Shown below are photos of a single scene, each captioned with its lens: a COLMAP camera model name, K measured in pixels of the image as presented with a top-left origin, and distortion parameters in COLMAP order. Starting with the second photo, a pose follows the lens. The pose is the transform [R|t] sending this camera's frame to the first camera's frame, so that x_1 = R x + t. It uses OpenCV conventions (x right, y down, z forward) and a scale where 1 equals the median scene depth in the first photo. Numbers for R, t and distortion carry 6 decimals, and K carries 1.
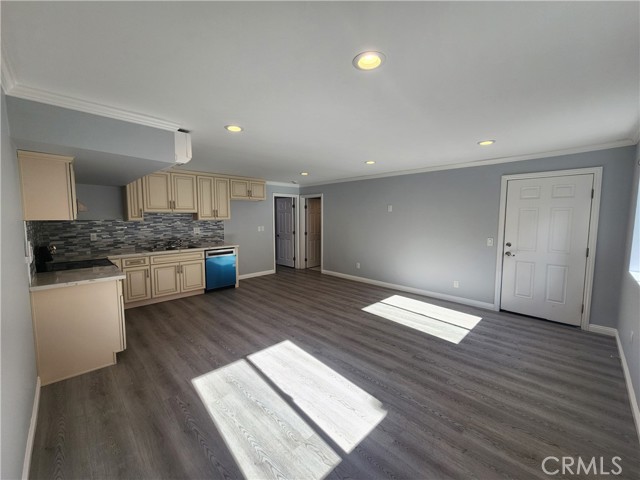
lens RADIAL K [[263.2, 0, 321.7], [0, 263.2, 237.5], [0, 0, 1]] dist [0.002566, -0.000715]
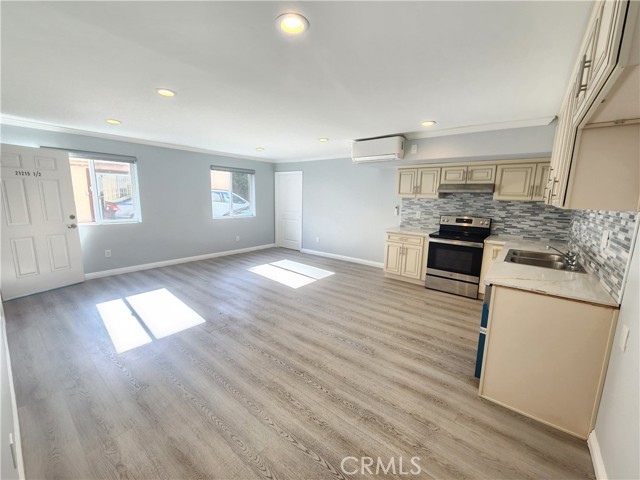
lens RADIAL K [[263.2, 0, 321.7], [0, 263.2, 237.5], [0, 0, 1]] dist [0.002566, -0.000715]
pose [[-0.993376, -0.002834, -0.114875, -0.085363], [-0.030068, 0.971276, 0.236049, -0.130421], [0.110906, 0.237940, -0.964927, 1.696499]]
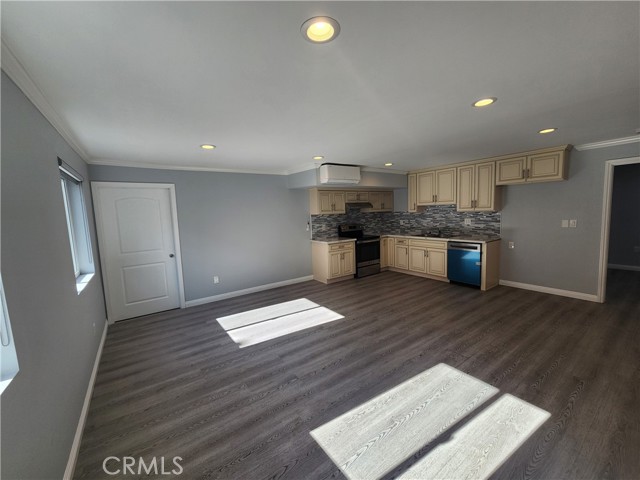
lens RADIAL K [[263.2, 0, 321.7], [0, 263.2, 237.5], [0, 0, 1]] dist [0.002566, -0.000715]
pose [[-0.162332, 0.108214, -0.980784, 0.775347], [-0.040892, 0.992377, 0.116261, -0.078085], [0.985888, 0.058979, -0.156670, 0.807082]]
